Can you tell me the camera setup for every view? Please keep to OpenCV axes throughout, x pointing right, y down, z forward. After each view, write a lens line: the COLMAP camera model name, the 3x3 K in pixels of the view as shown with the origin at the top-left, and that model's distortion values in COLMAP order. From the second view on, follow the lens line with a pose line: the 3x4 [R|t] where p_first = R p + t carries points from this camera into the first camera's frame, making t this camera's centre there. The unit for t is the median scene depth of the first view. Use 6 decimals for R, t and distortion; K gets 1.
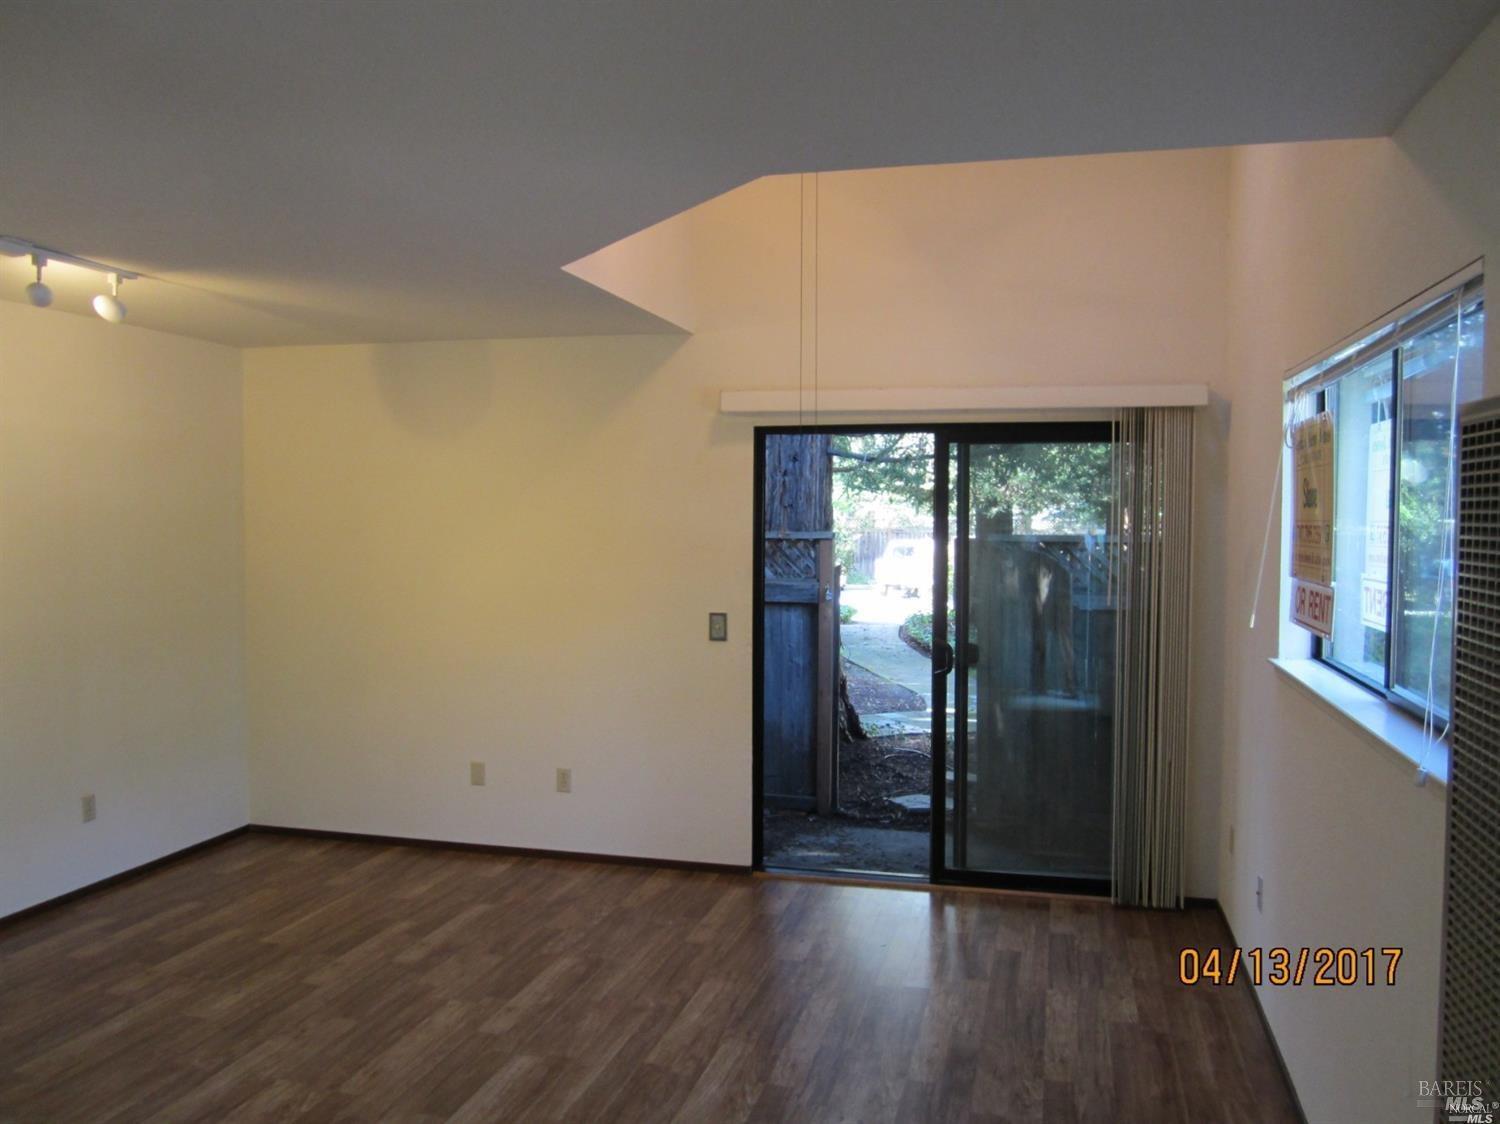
lens RADIAL K [[1233.4, 0, 750.0], [0, 1233.4, 562.0], [0, 0, 1]] dist [0.003363, -0.000836]
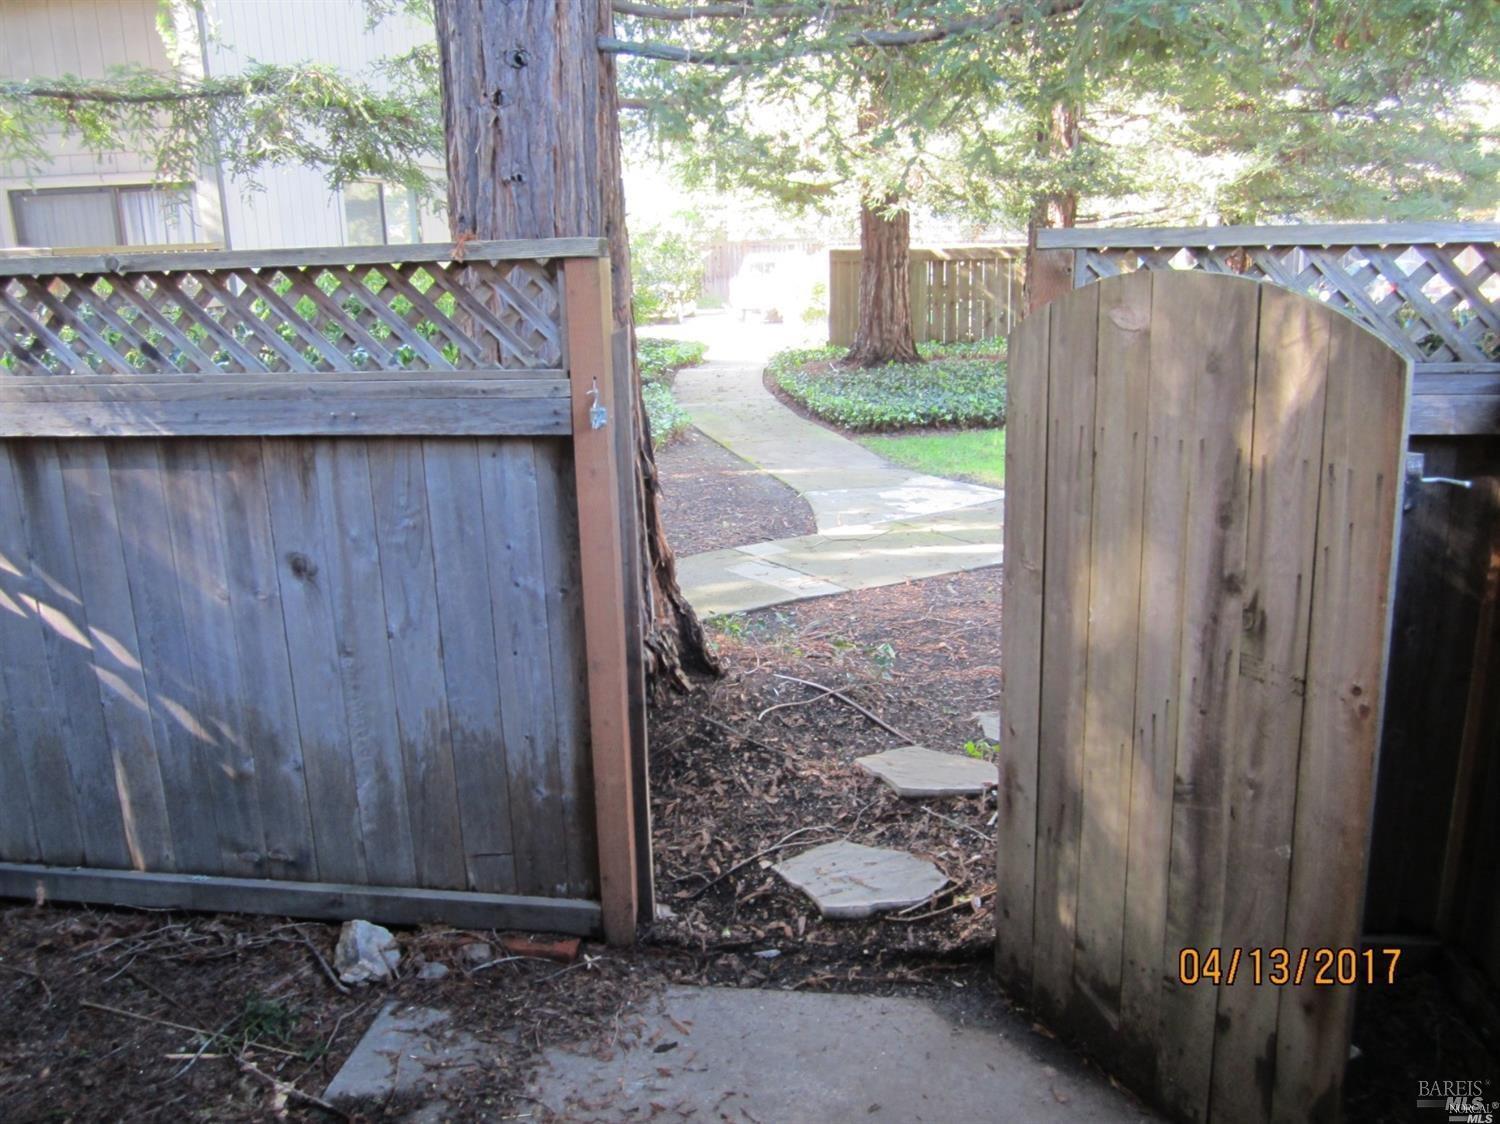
lens RADIAL K [[1233.4, 0, 750.0], [0, 1233.4, 562.0], [0, 0, 1]] dist [0.003363, -0.000836]
pose [[0.992568, -0.062342, 0.104510, 0.066550], [0.037556, 0.973815, 0.224218, -0.010812], [-0.115751, -0.218627, 0.968919, 0.614312]]
